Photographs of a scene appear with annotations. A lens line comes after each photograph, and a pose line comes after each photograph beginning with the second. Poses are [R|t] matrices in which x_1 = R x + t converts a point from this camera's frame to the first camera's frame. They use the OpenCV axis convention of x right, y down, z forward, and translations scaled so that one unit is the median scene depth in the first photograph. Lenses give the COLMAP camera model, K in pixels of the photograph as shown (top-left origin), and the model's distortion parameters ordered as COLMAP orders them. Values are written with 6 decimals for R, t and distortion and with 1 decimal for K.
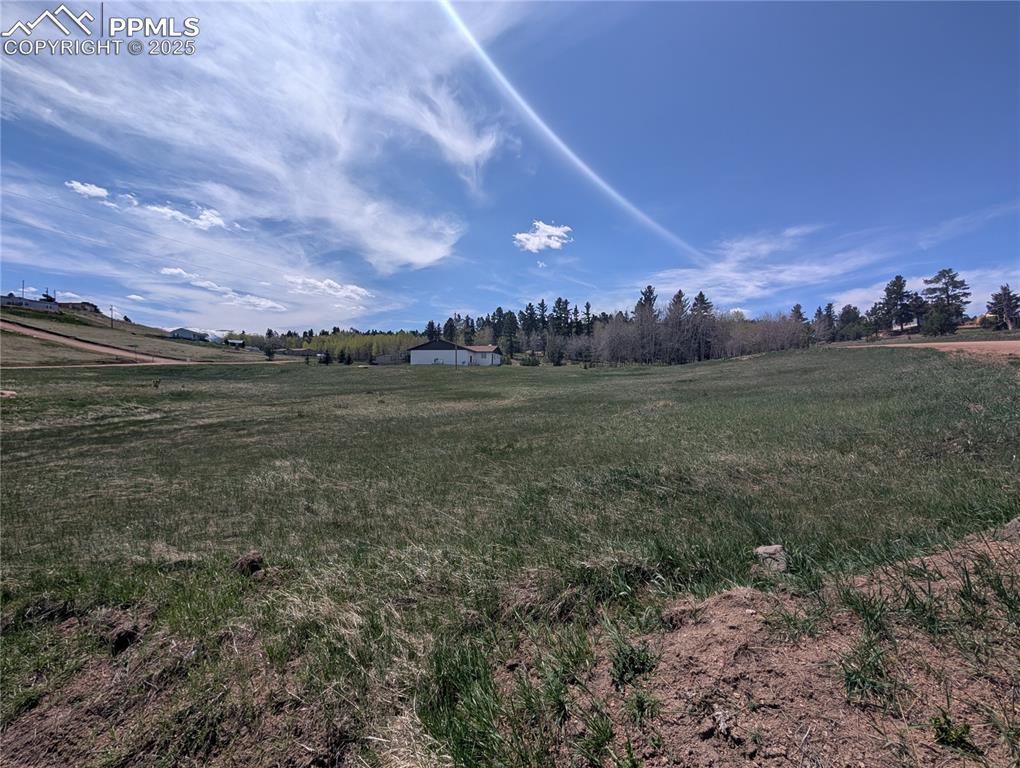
lens RADIAL K [[389.0, 0, 508.6], [0, 389.0, 387.2], [0, 0, 1]] dist [-0.012024, -0.000206]
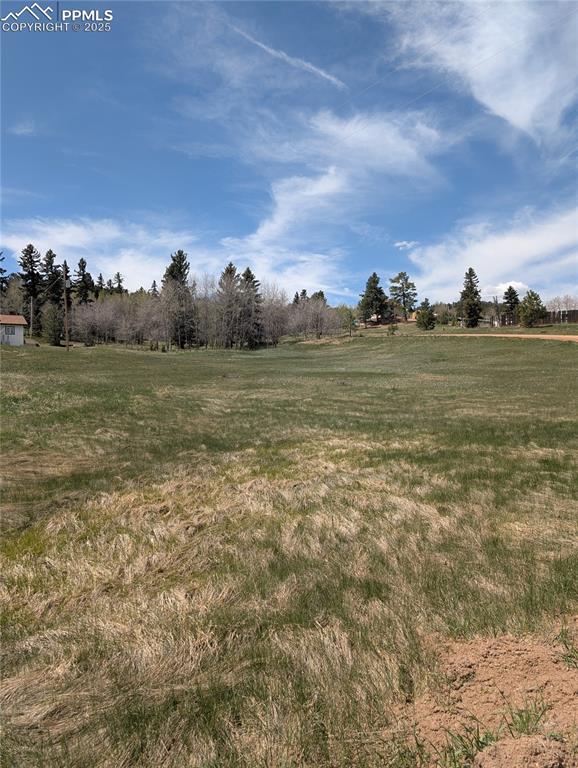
lens RADIAL K [[555.5, 0, 293.7], [0, 555.5, 385.3], [0, 0, 1]] dist [0.002627, -0.009119]
pose [[0.682199, -0.037469, 0.730206, -0.286093], [0.031999, 0.999259, 0.021380, 0.003033], [-0.730466, 0.008781, 0.682893, 0.029958]]
